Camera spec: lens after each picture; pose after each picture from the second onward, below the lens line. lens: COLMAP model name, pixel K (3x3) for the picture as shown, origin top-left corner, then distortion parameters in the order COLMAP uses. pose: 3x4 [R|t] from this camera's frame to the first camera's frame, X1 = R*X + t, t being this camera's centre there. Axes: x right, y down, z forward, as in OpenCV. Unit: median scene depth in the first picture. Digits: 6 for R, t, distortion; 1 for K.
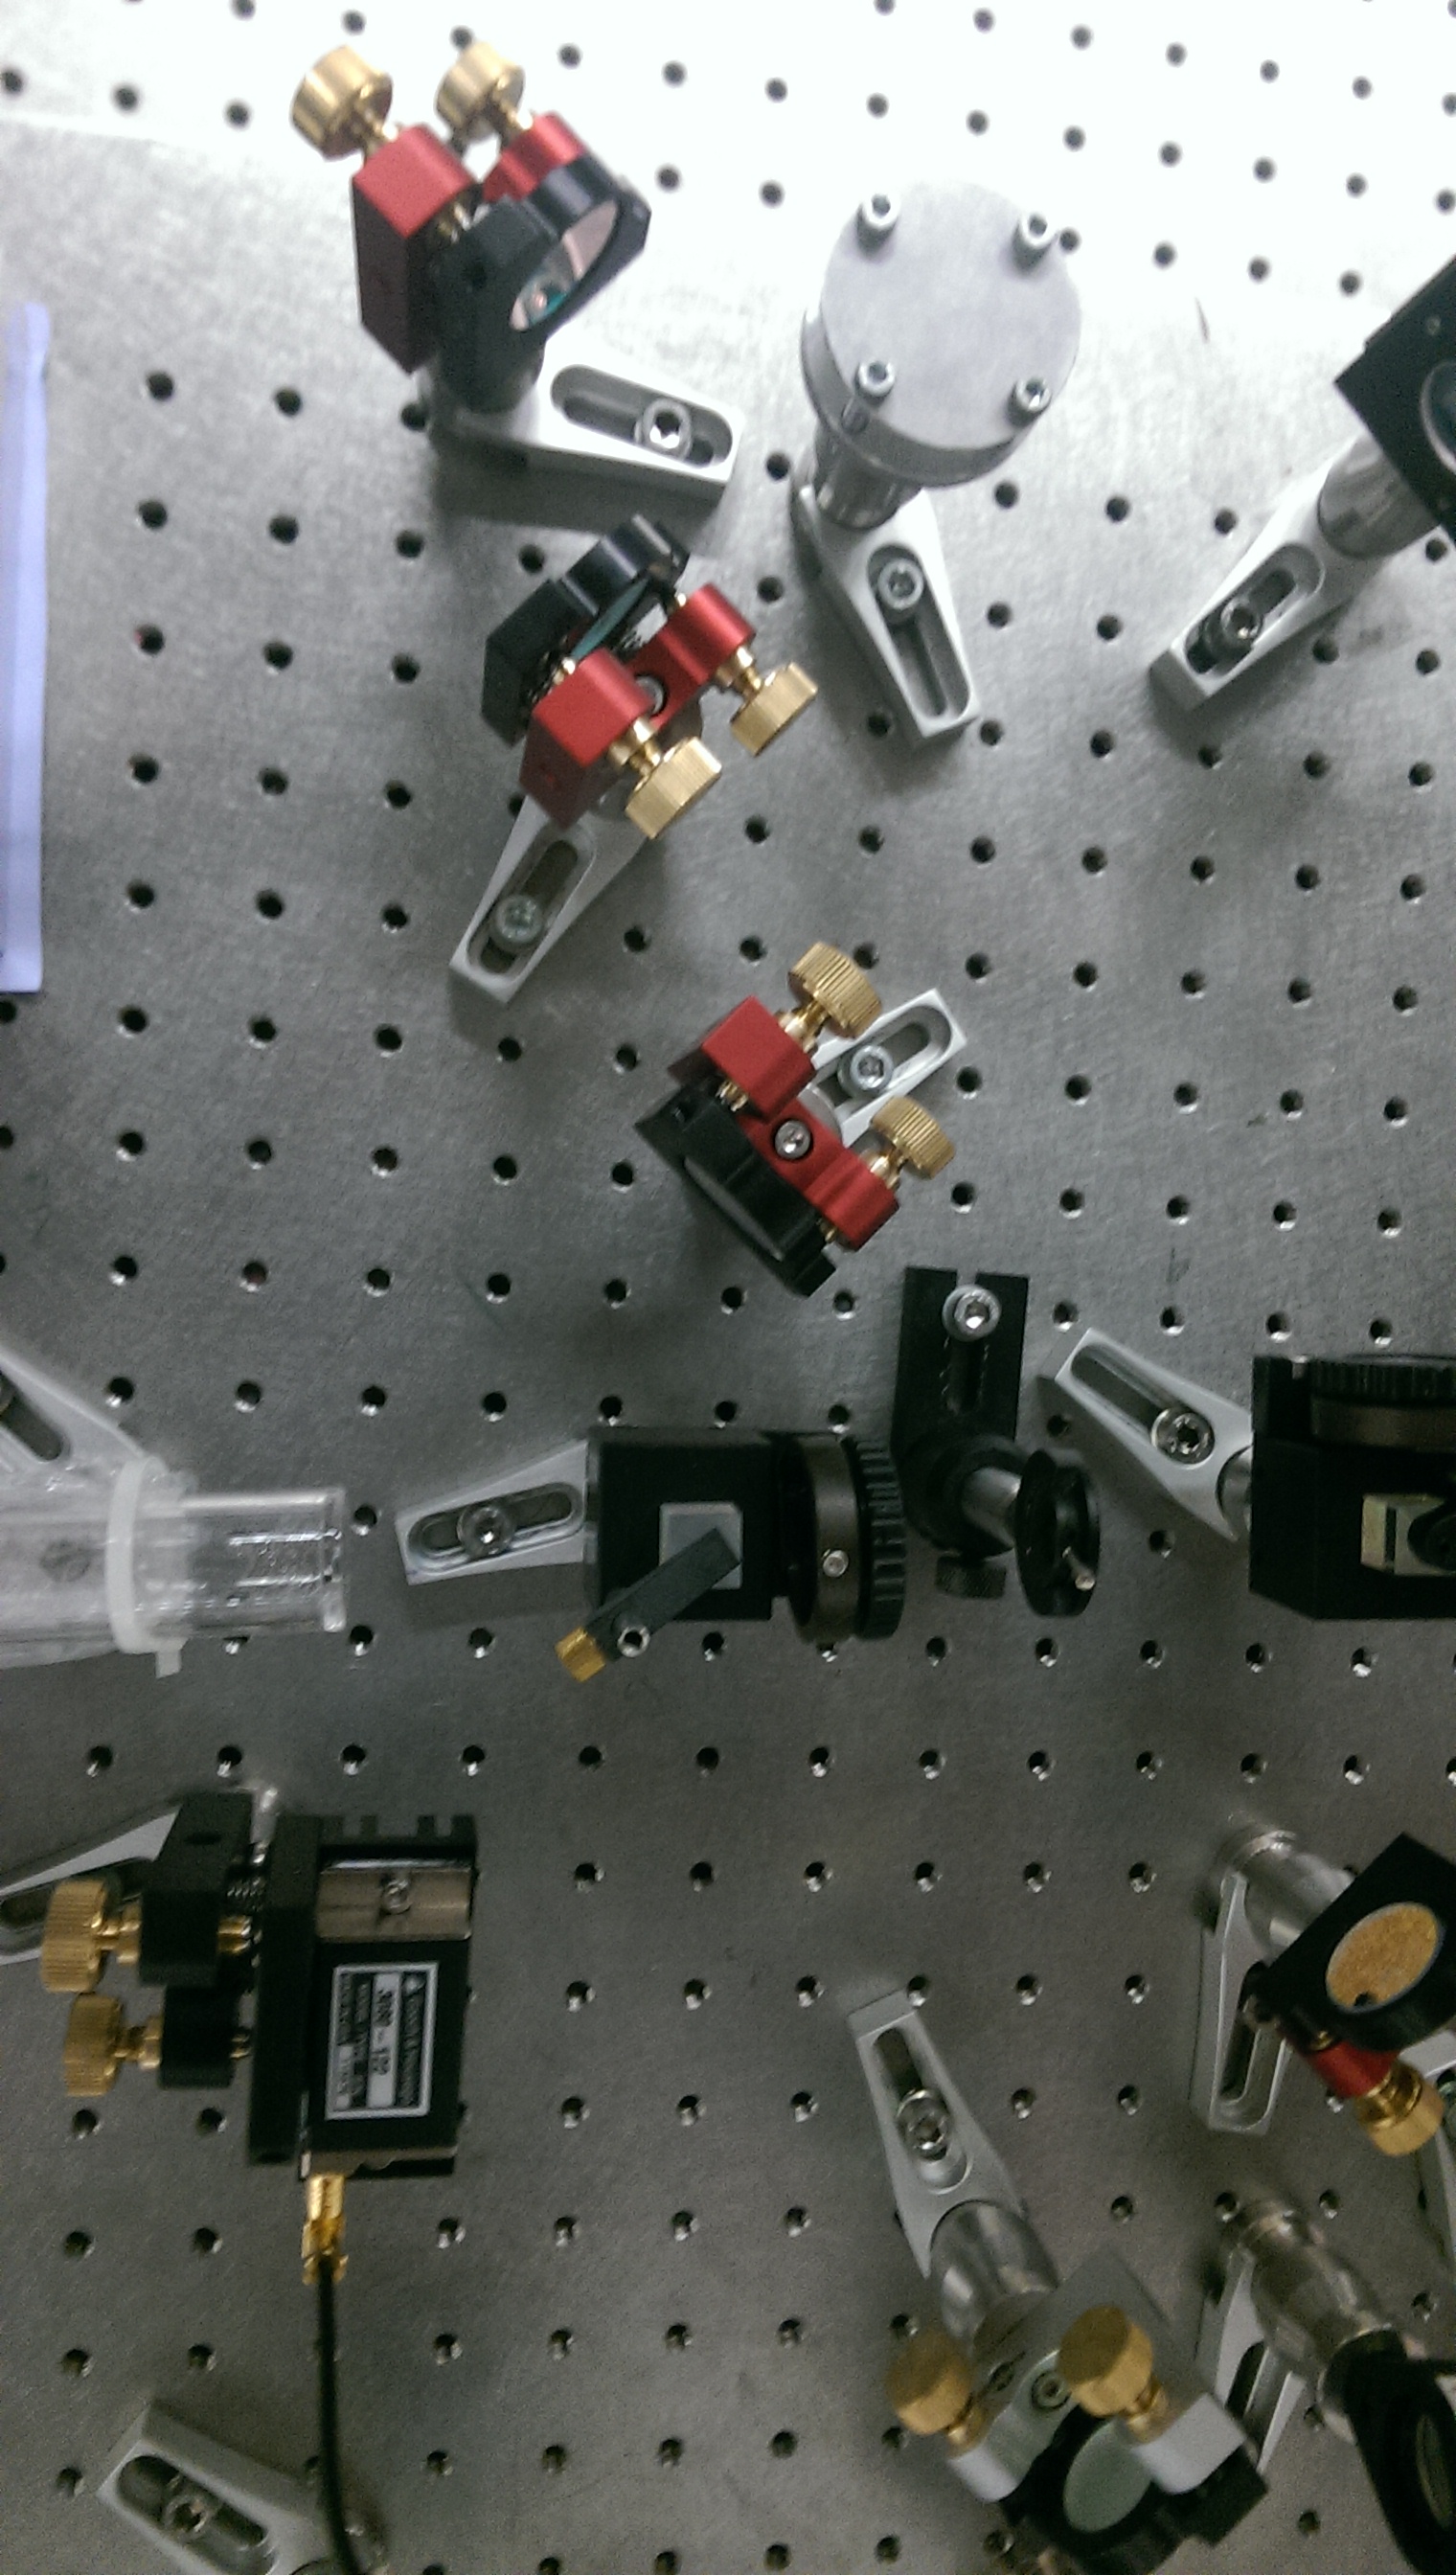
lens RADIAL K [[1889.4, 0, 728.0], [0, 1889.4, 1287.5], [0, 0, 1]] dist [0.137546, -0.176588]
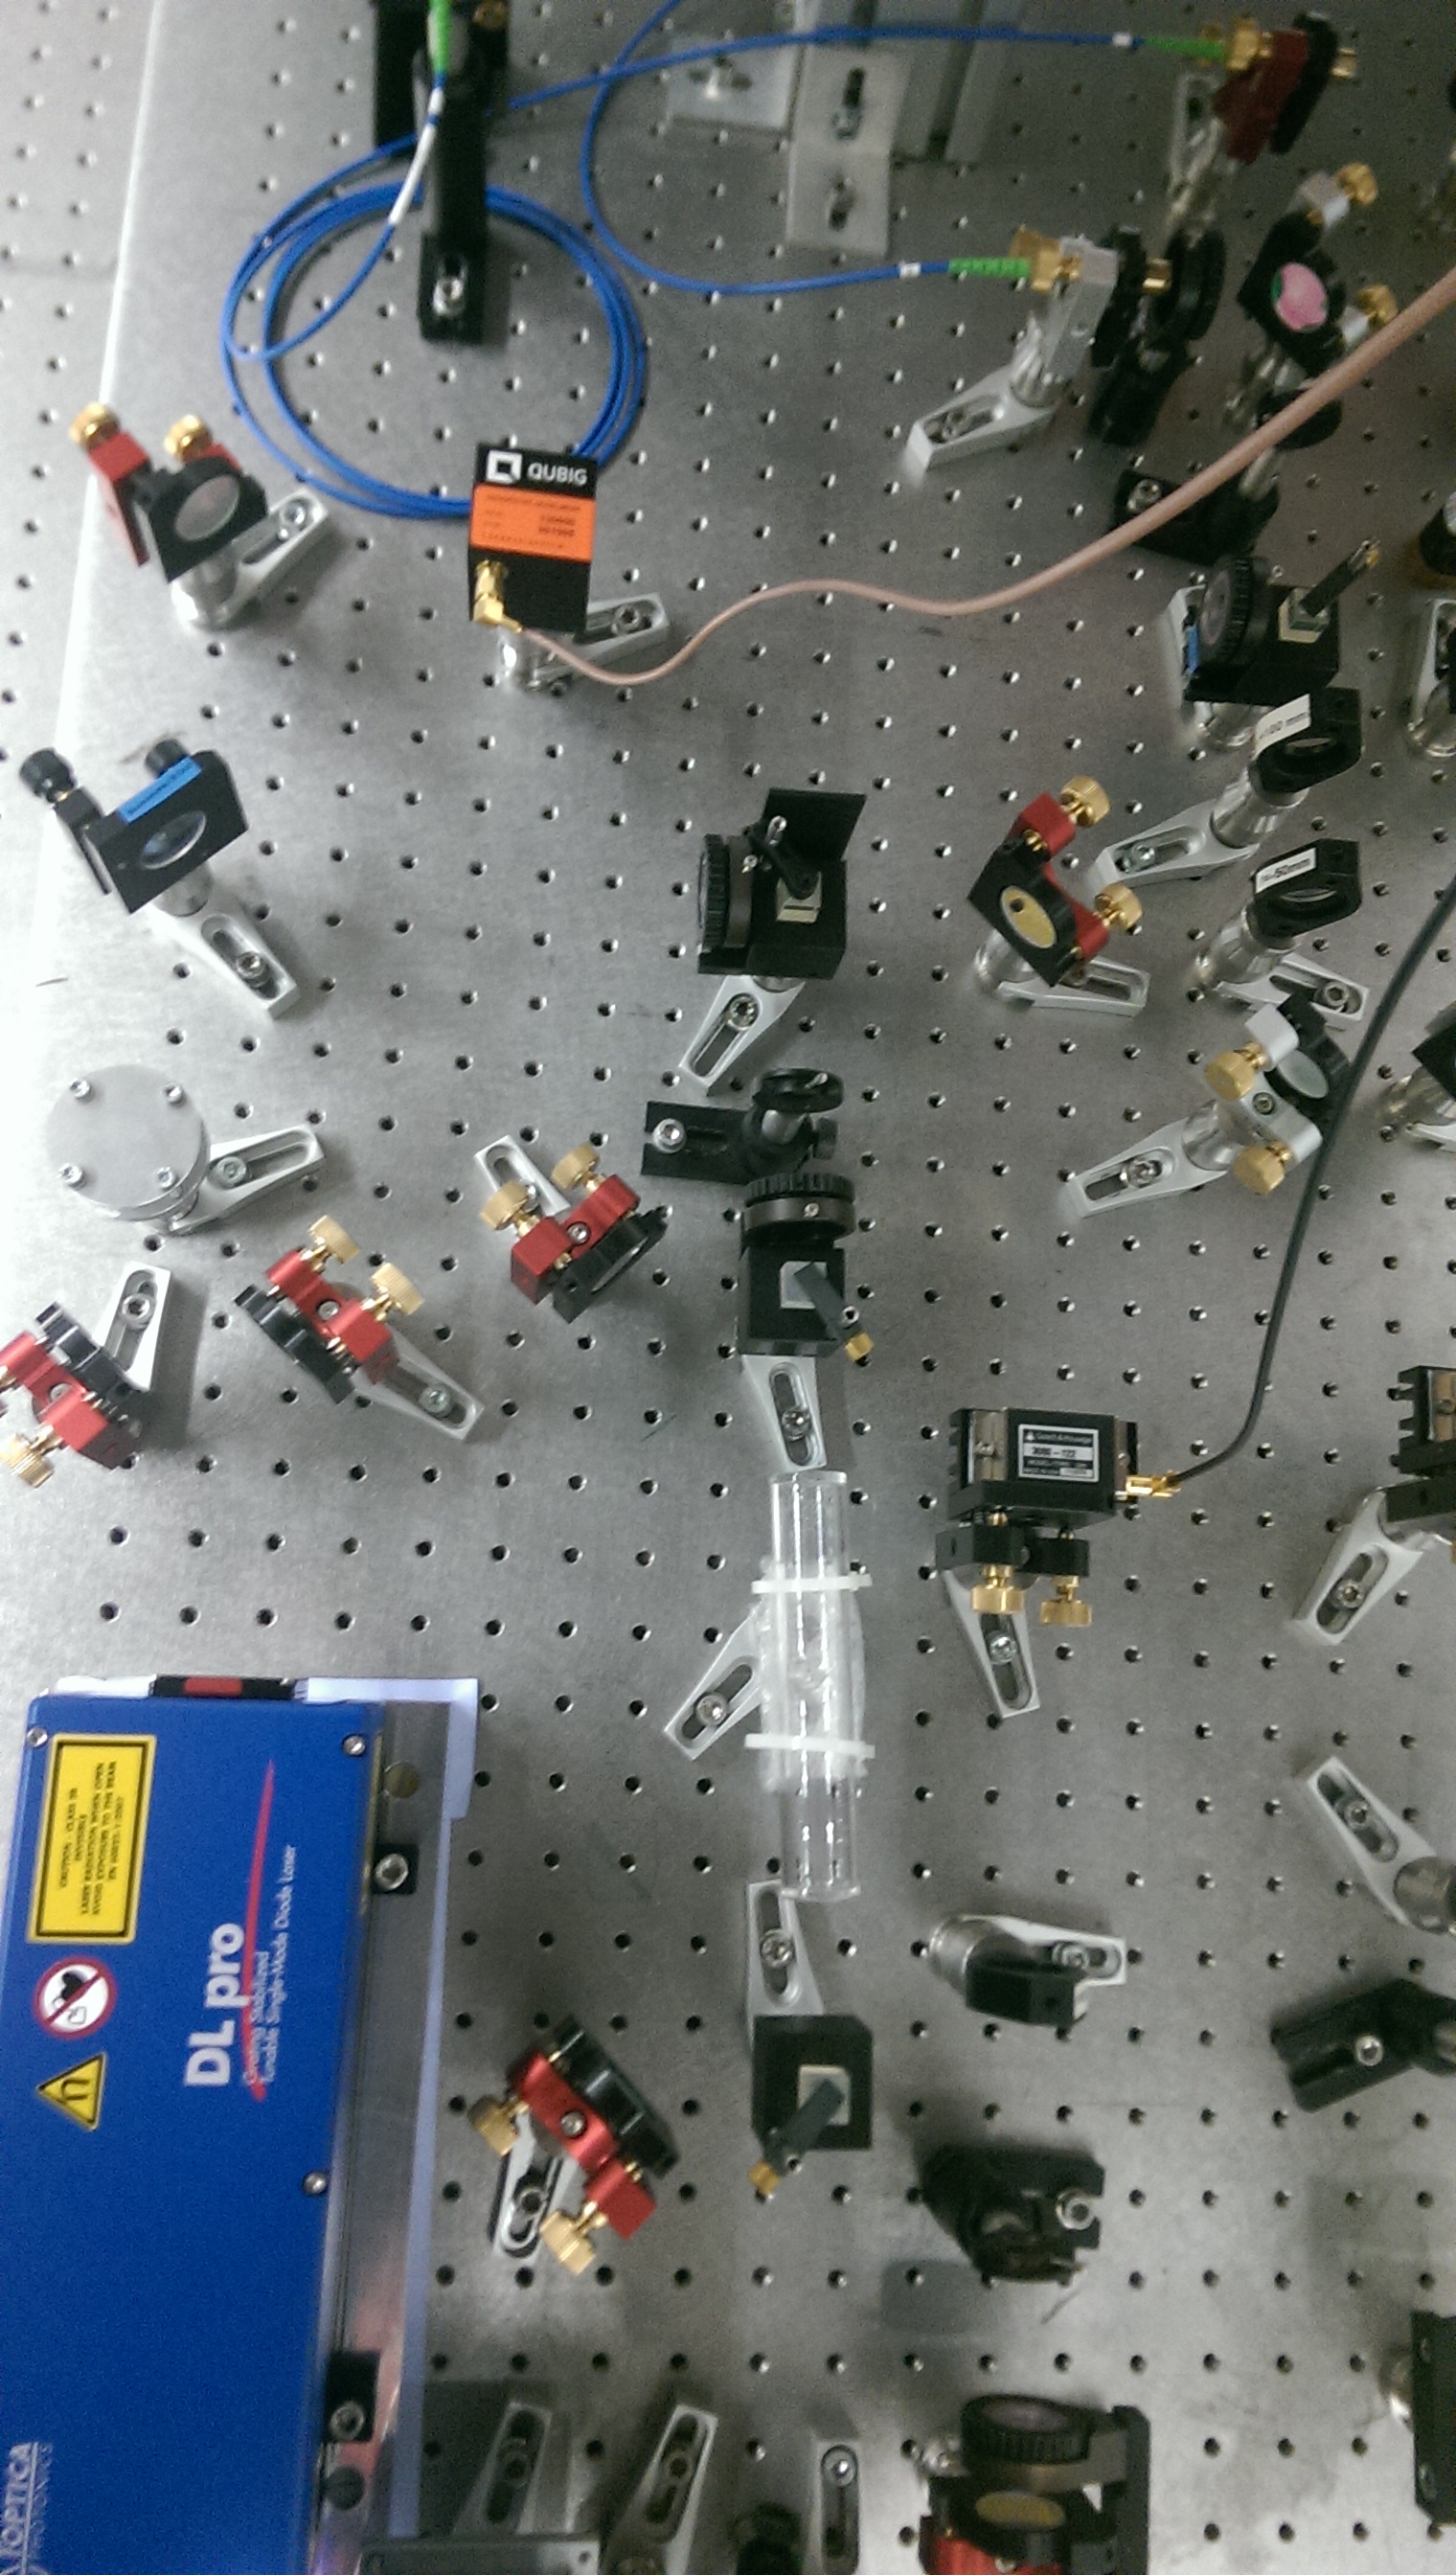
lens RADIAL K [[1944.9, 0, 736.2], [0, 1944.9, 1327.1], [0, 0, 1]] dist [0.164800, -0.261149]
pose [[0.007045, -0.999418, 0.033387, -0.094943], [0.996281, 0.009882, 0.085592, -0.071502], [-0.085873, 0.032660, 0.995771, -0.696444]]
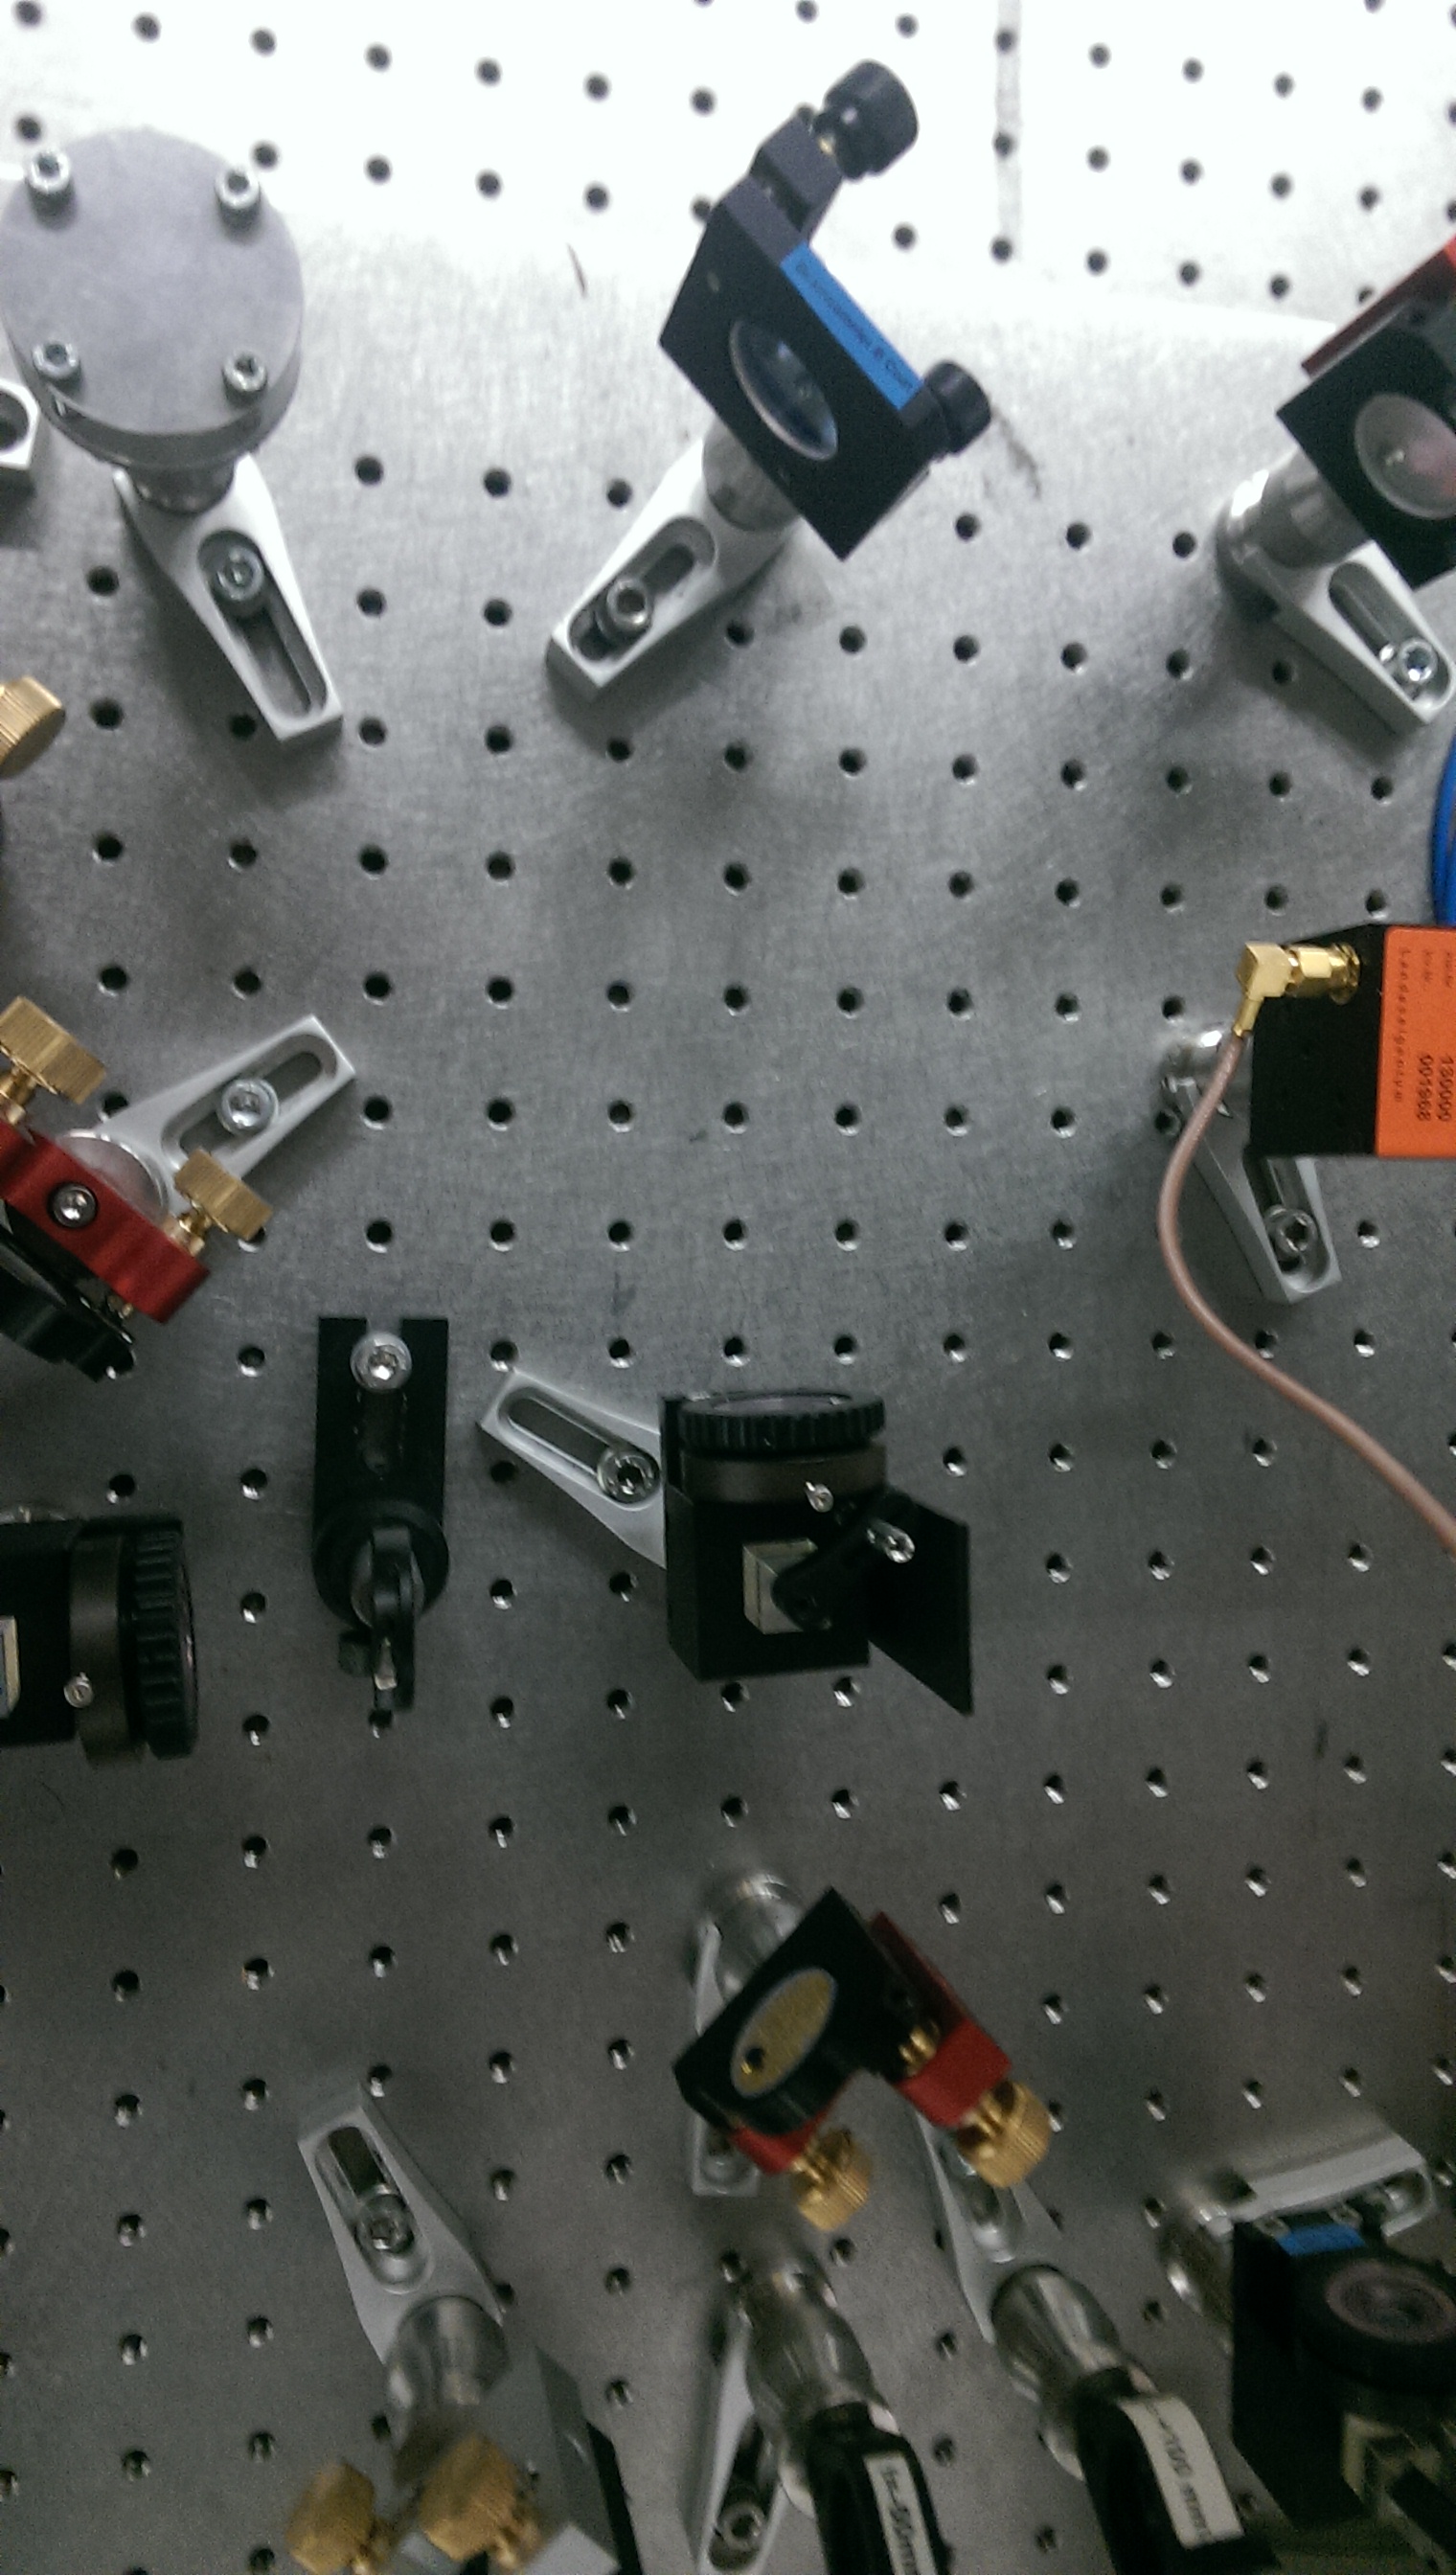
lens RADIAL K [[1889.4, 0, 728.0], [0, 1889.4, 1287.5], [0, 0, 1]] dist [0.137546, -0.176588]
pose [[0.997105, -0.056026, 0.051408, 0.245106], [0.054243, 0.997899, 0.035436, -0.045916], [-0.053285, -0.032545, 0.998049, 0.060951]]
